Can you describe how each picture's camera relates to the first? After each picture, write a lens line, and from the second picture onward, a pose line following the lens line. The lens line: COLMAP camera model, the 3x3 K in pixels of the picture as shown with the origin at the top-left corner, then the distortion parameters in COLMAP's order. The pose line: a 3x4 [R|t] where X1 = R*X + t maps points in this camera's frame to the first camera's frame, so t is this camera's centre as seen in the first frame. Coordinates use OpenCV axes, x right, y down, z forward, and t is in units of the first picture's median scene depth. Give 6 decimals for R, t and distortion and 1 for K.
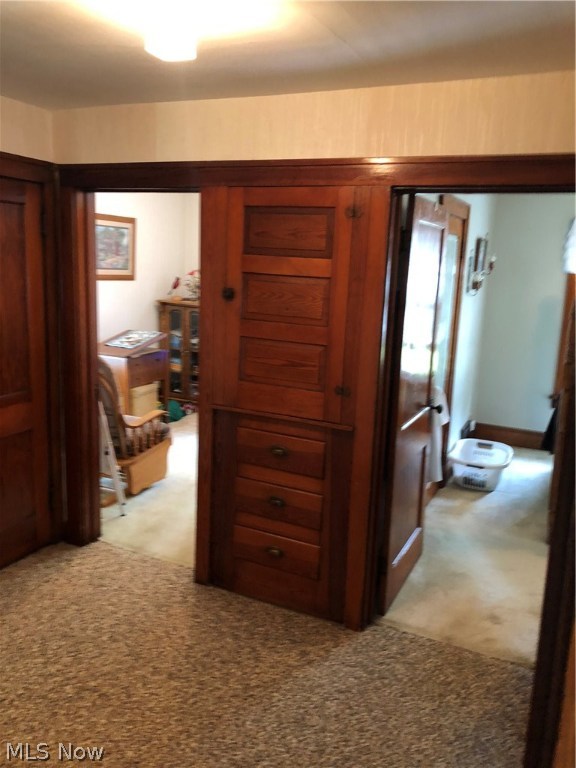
lens RADIAL K [[633.3, 0, 288.7], [0, 633.3, 384.4], [0, 0, 1]] dist [0.038025, -0.038308]
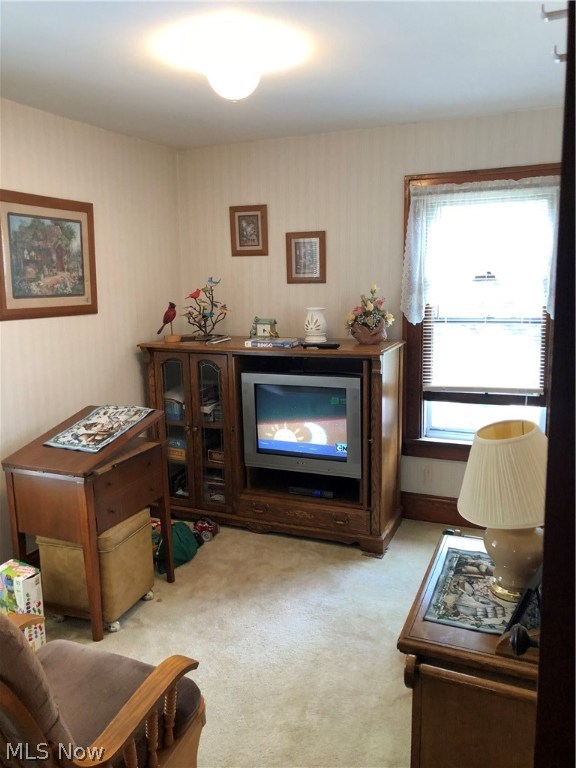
lens RADIAL K [[633.3, 0, 286.6], [0, 633.3, 383.8], [0, 0, 1]] dist [0.038025, -0.038308]
pose [[0.997492, -0.065159, 0.027656, -0.095018], [0.065757, 0.997608, -0.021297, -0.078988], [-0.026203, 0.023062, 0.999391, 0.436409]]
